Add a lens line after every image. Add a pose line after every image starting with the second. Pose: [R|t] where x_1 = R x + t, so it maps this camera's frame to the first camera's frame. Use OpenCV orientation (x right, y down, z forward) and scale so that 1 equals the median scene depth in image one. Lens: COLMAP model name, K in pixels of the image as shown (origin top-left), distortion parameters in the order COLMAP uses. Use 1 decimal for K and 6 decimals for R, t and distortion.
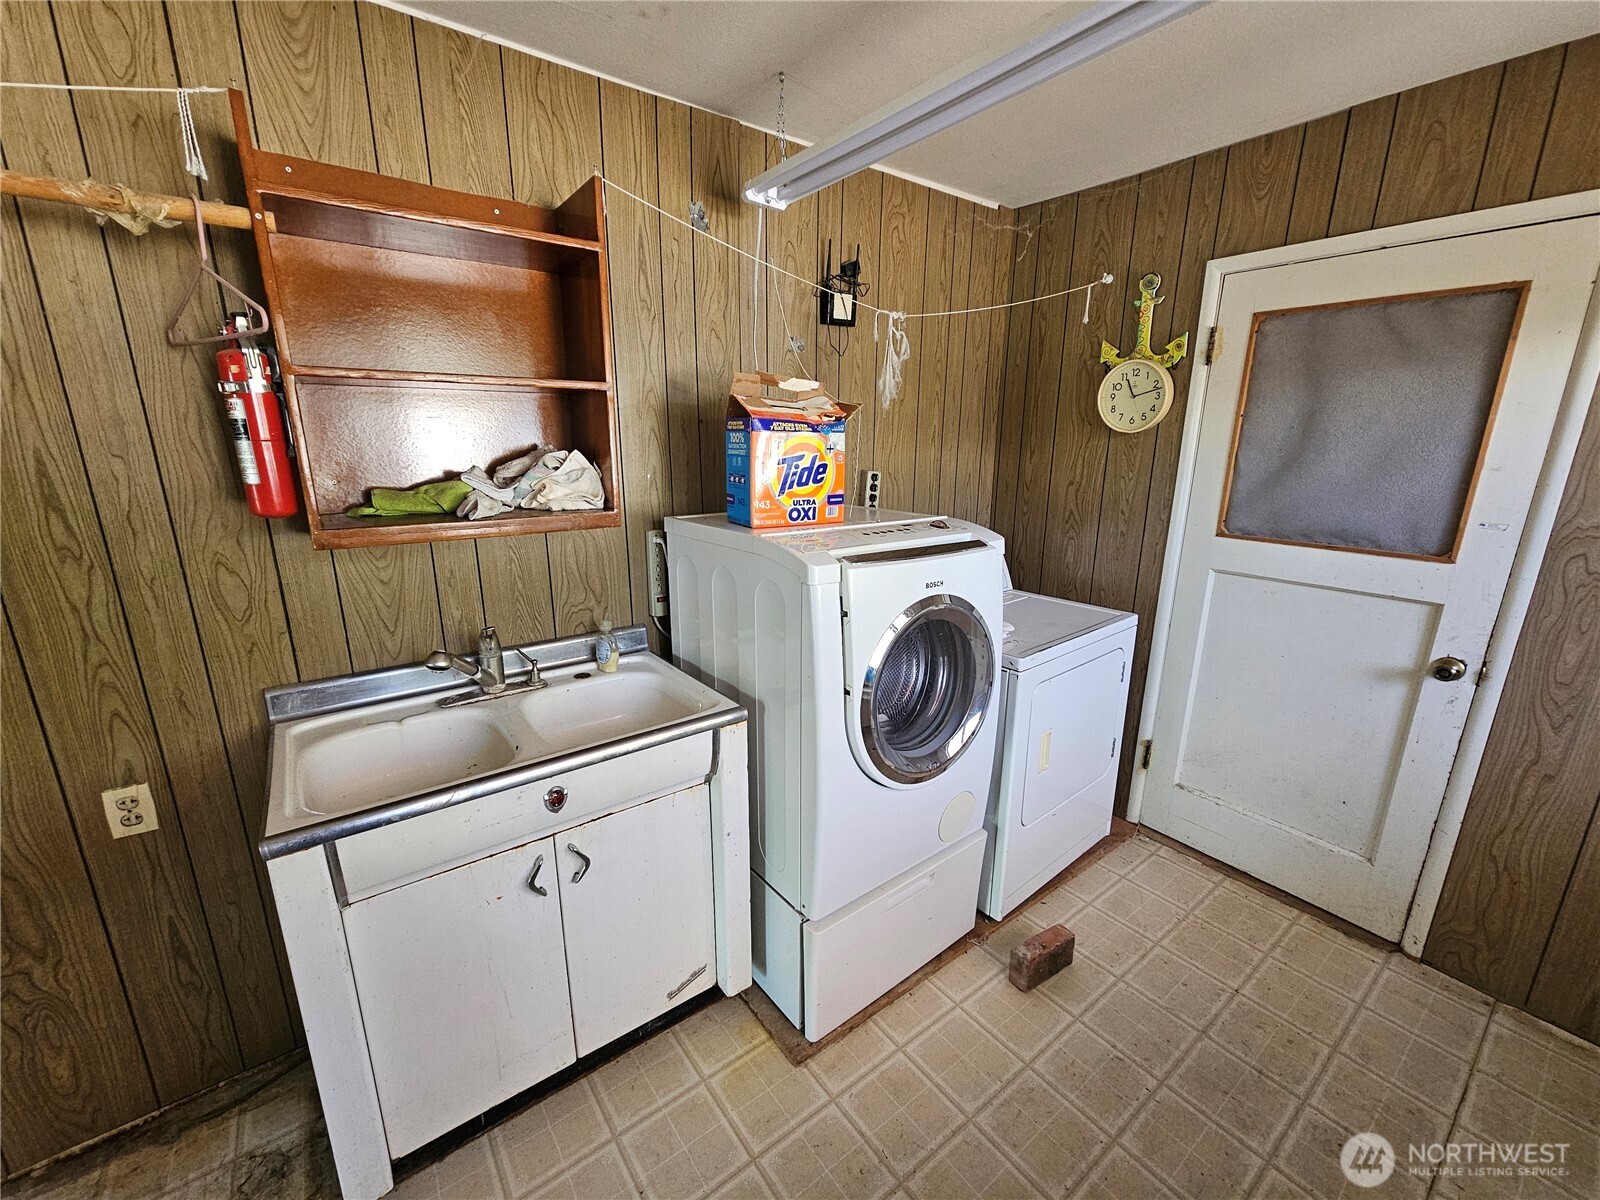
lens RADIAL K [[655.8, 0, 810.4], [0, 655.8, 606.7], [0, 0, 1]] dist [-0.000711, -0.000276]
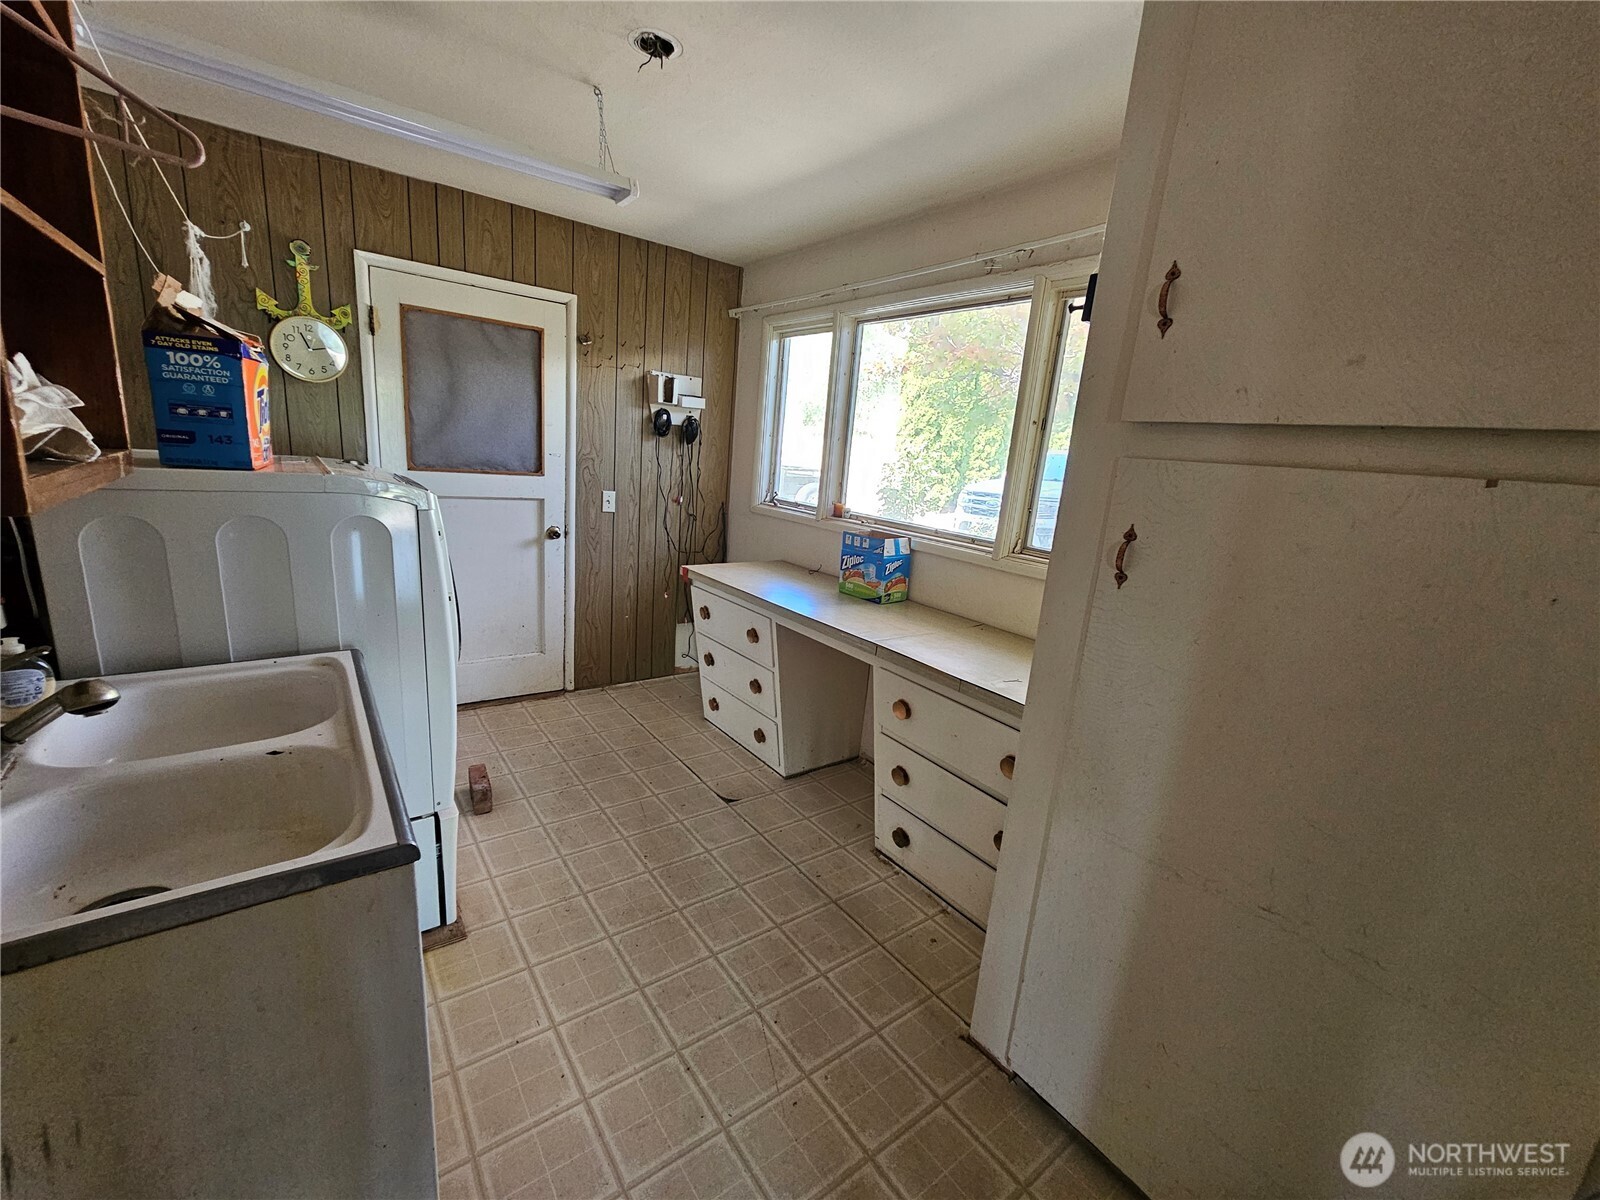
lens RADIAL K [[655.8, 0, 810.4], [0, 655.8, 606.7], [0, 0, 1]] dist [-0.000711, -0.000276]
pose [[-0.003330, -0.240651, 0.970606, -0.827082], [0.173356, 0.955777, 0.237569, -0.019336], [-0.984854, 0.169052, 0.038536, 0.214551]]
